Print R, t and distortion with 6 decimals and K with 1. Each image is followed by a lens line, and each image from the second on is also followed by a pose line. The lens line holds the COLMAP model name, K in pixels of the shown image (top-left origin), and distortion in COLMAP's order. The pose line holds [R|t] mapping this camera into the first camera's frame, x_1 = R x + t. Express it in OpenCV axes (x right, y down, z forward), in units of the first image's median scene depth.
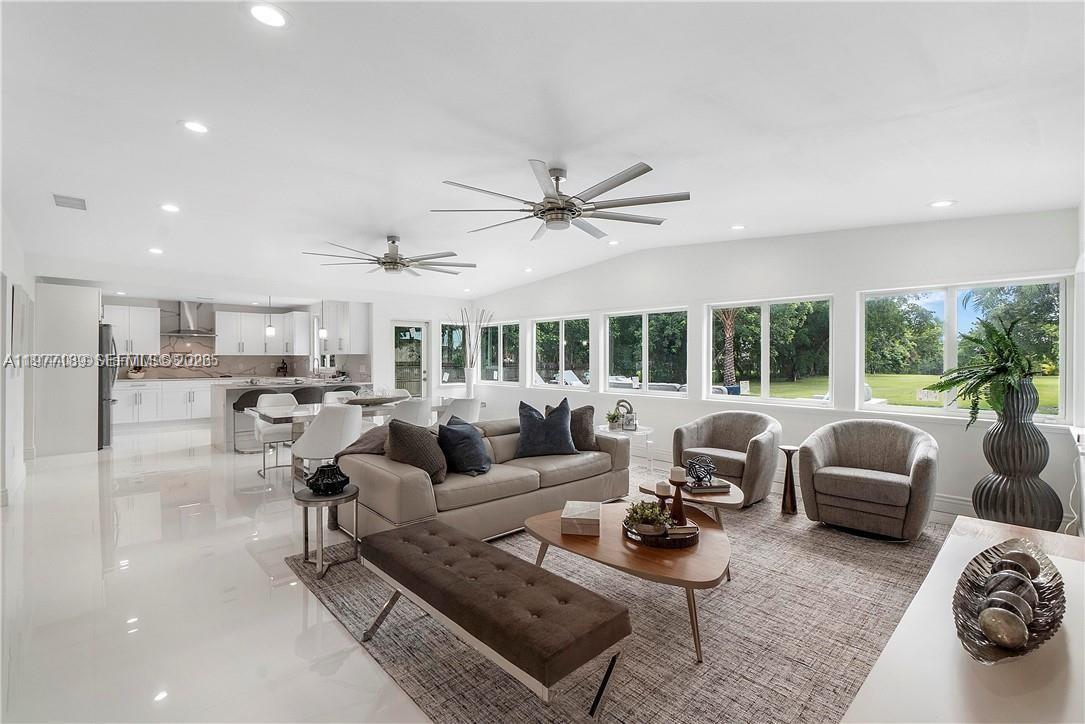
lens RADIAL K [[476.0, 0, 533.3], [0, 476.0, 361.2], [0, 0, 1]] dist [0.003589, 0.000793]
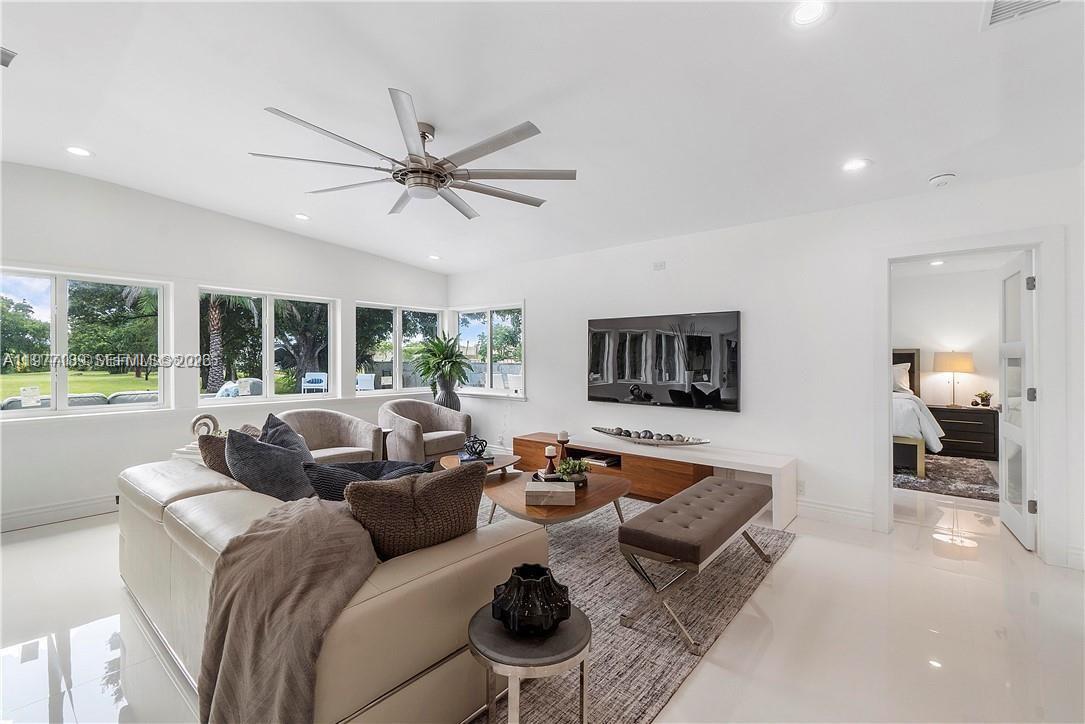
lens RADIAL K [[476.0, 0, 530.6], [0, 476.0, 355.6], [0, 0, 1]] dist [0.003589, 0.000793]
pose [[-0.119226, -0.003278, 0.992862, -0.658016], [-0.001308, 0.999994, 0.003144, -0.009363], [-0.992866, -0.000924, -0.119230, 0.753379]]
